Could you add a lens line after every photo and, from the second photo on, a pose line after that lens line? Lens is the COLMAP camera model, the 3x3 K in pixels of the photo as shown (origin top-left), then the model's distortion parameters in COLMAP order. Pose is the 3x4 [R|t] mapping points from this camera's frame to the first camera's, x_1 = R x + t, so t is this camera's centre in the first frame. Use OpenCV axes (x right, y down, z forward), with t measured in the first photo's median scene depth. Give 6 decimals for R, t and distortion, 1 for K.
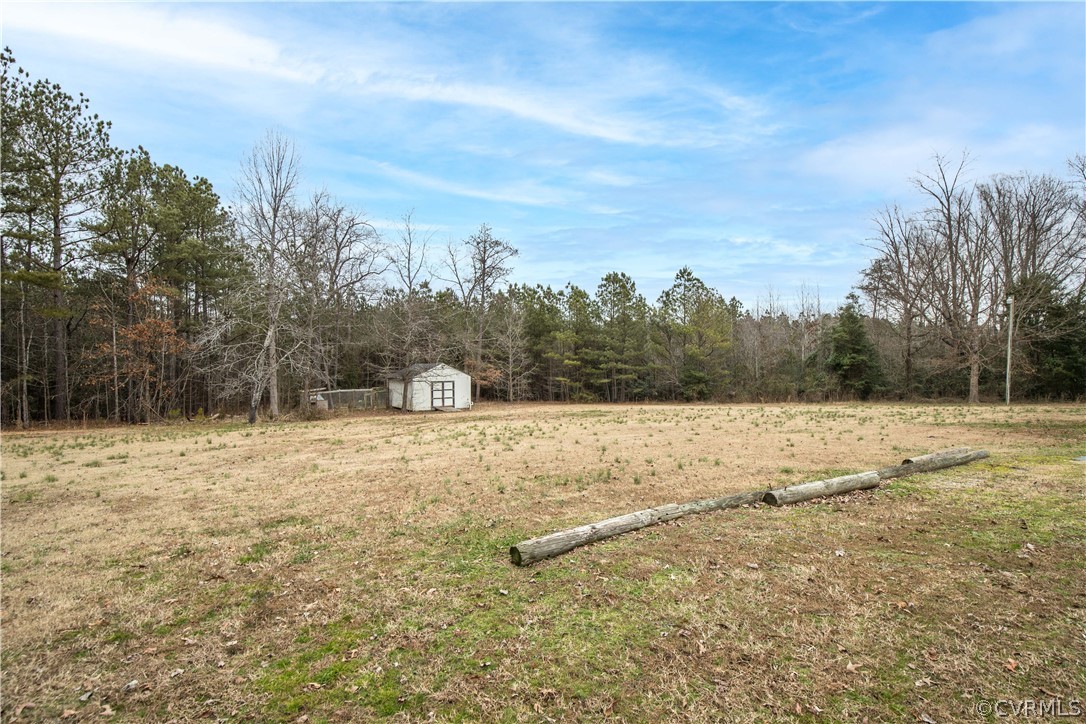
lens RADIAL K [[496.5, 0, 553.1], [0, 496.5, 371.4], [0, 0, 1]] dist [-0.039604, 0.008497]
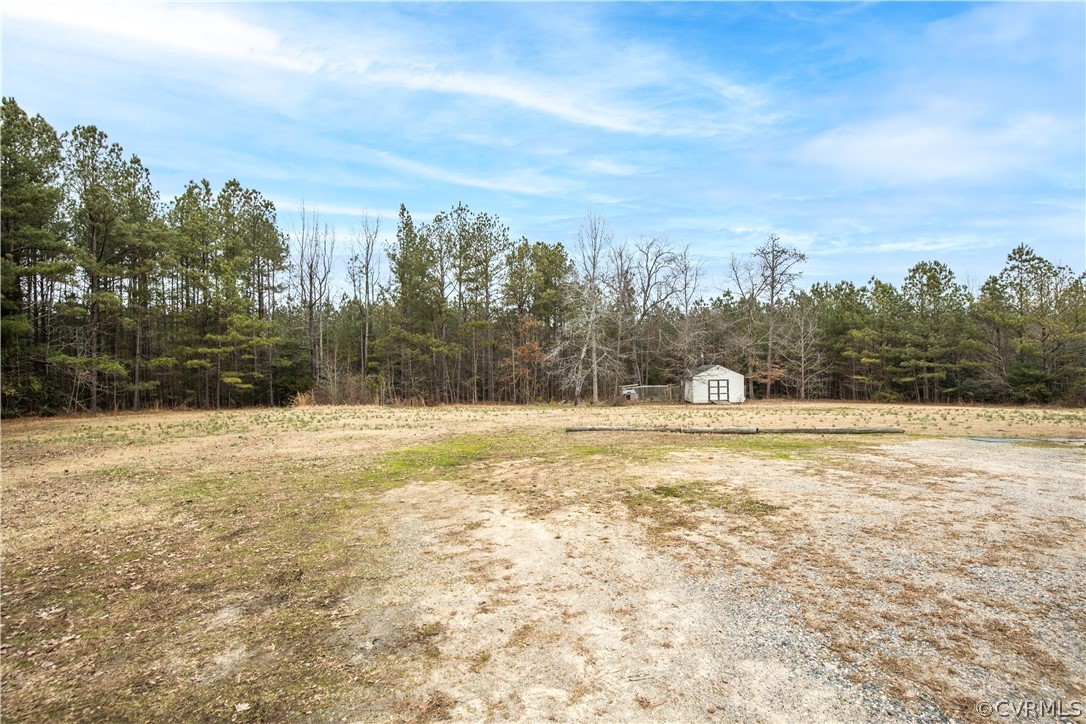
lens RADIAL K [[496.5, 0, 553.1], [0, 496.5, 371.4], [0, 0, 1]] dist [-0.039604, 0.008497]
pose [[0.777411, -0.005721, -0.628968, 0.205996], [0.009684, 0.999949, 0.002874, -0.007326], [0.628919, -0.008325, 0.777426, -0.184460]]
